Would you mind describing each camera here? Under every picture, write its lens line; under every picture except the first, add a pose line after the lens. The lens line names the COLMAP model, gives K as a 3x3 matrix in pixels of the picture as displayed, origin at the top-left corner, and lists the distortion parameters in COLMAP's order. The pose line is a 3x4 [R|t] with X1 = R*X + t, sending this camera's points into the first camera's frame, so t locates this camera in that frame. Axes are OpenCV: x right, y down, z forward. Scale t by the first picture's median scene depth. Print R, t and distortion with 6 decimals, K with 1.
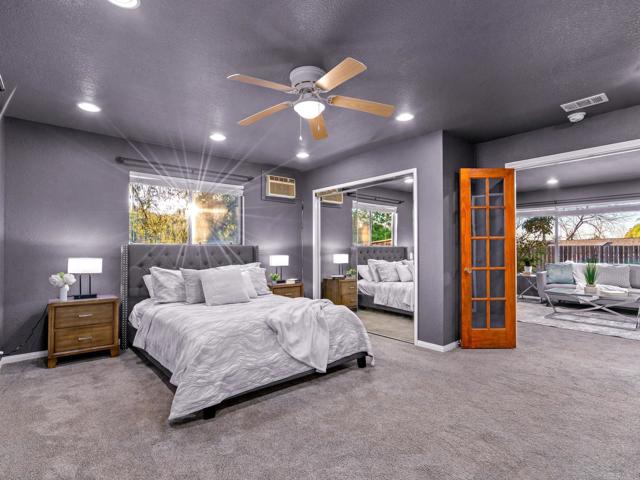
lens RADIAL K [[325.1, 0, 320.5], [0, 325.1, 243.7], [0, 0, 1]] dist [-0.001025, 0.001602]
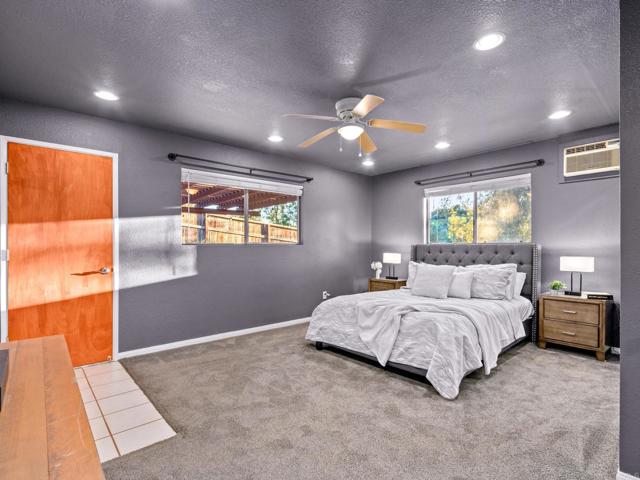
lens RADIAL K [[325.1, 0, 321.7], [0, 325.1, 244.4], [0, 0, 1]] dist [-0.001025, 0.001602]
pose [[0.035291, -0.007674, -0.999348, 0.892950], [0.017794, 0.999817, -0.007049, 0.006099], [0.999219, -0.017533, 0.035421, 0.649485]]
